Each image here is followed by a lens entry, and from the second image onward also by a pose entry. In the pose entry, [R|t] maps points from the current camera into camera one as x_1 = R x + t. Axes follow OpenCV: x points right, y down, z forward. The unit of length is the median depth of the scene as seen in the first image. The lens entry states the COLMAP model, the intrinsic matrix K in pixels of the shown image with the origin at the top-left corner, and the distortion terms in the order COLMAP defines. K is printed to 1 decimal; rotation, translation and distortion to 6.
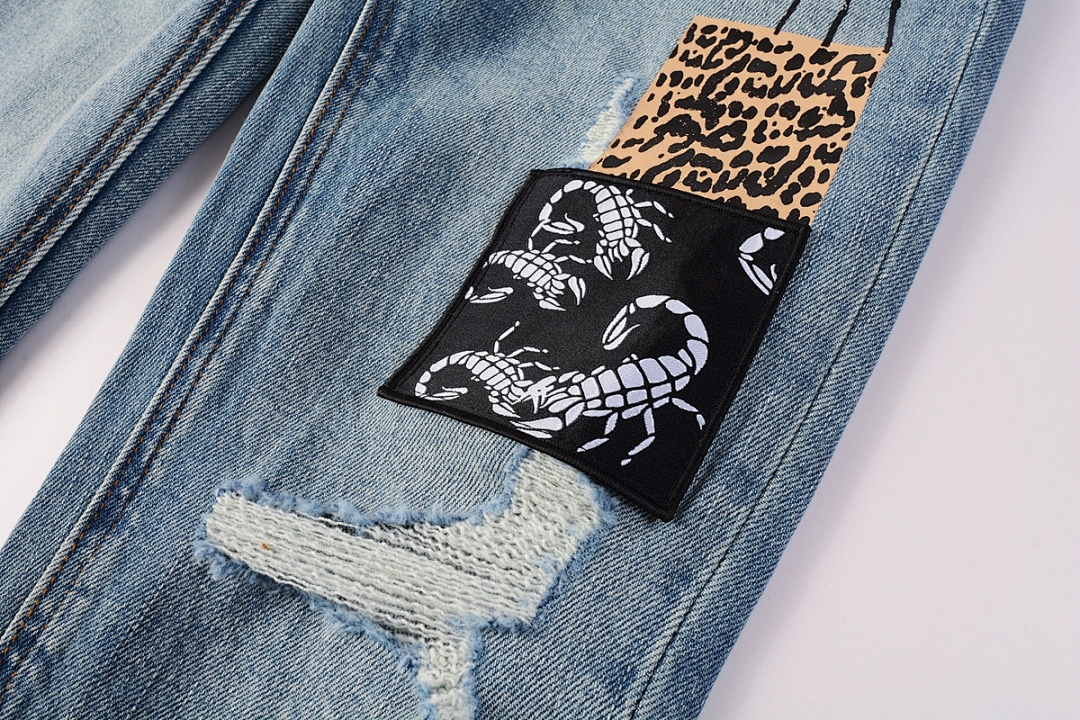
lens RADIAL K [[778.8, 0, 540.0], [0, 778.8, 360.0], [0, 0, 1]] dist [-0.027488, -0.038449]
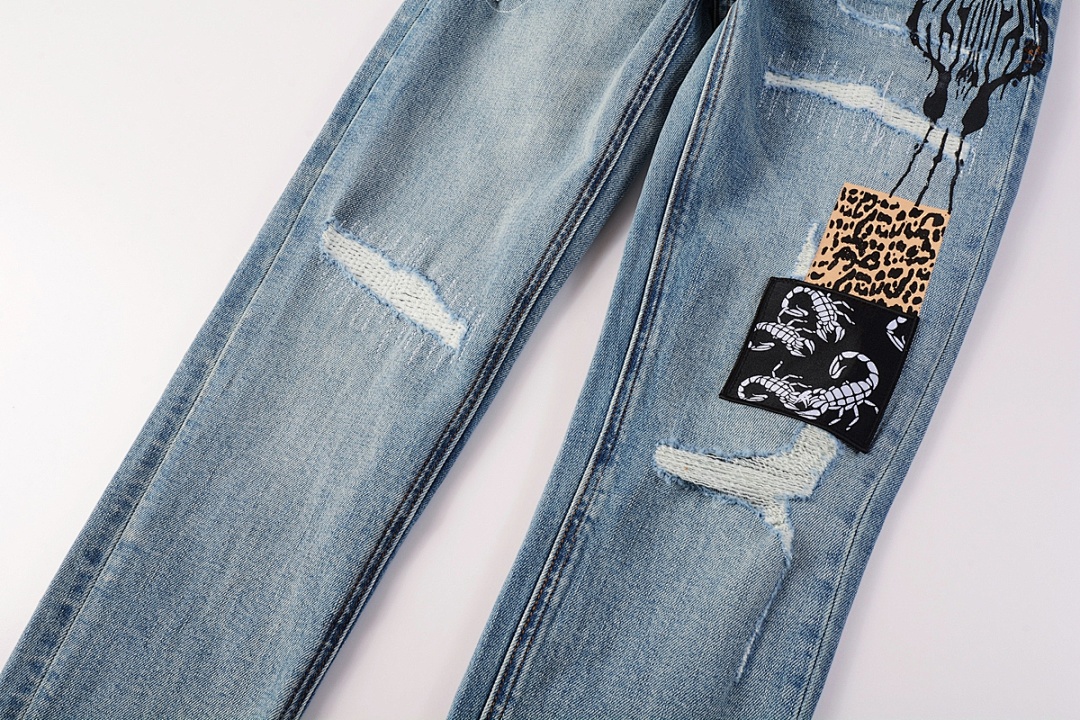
lens RADIAL K [[778.8, 0, 540.0], [0, 778.8, 360.0], [0, 0, 1]] dist [-0.027488, -0.038449]
pose [[0.999168, -0.015775, 0.037621, -0.717925], [0.012342, 0.995883, 0.089799, -0.235787], [-0.038882, -0.089260, 0.995249, -1.009404]]
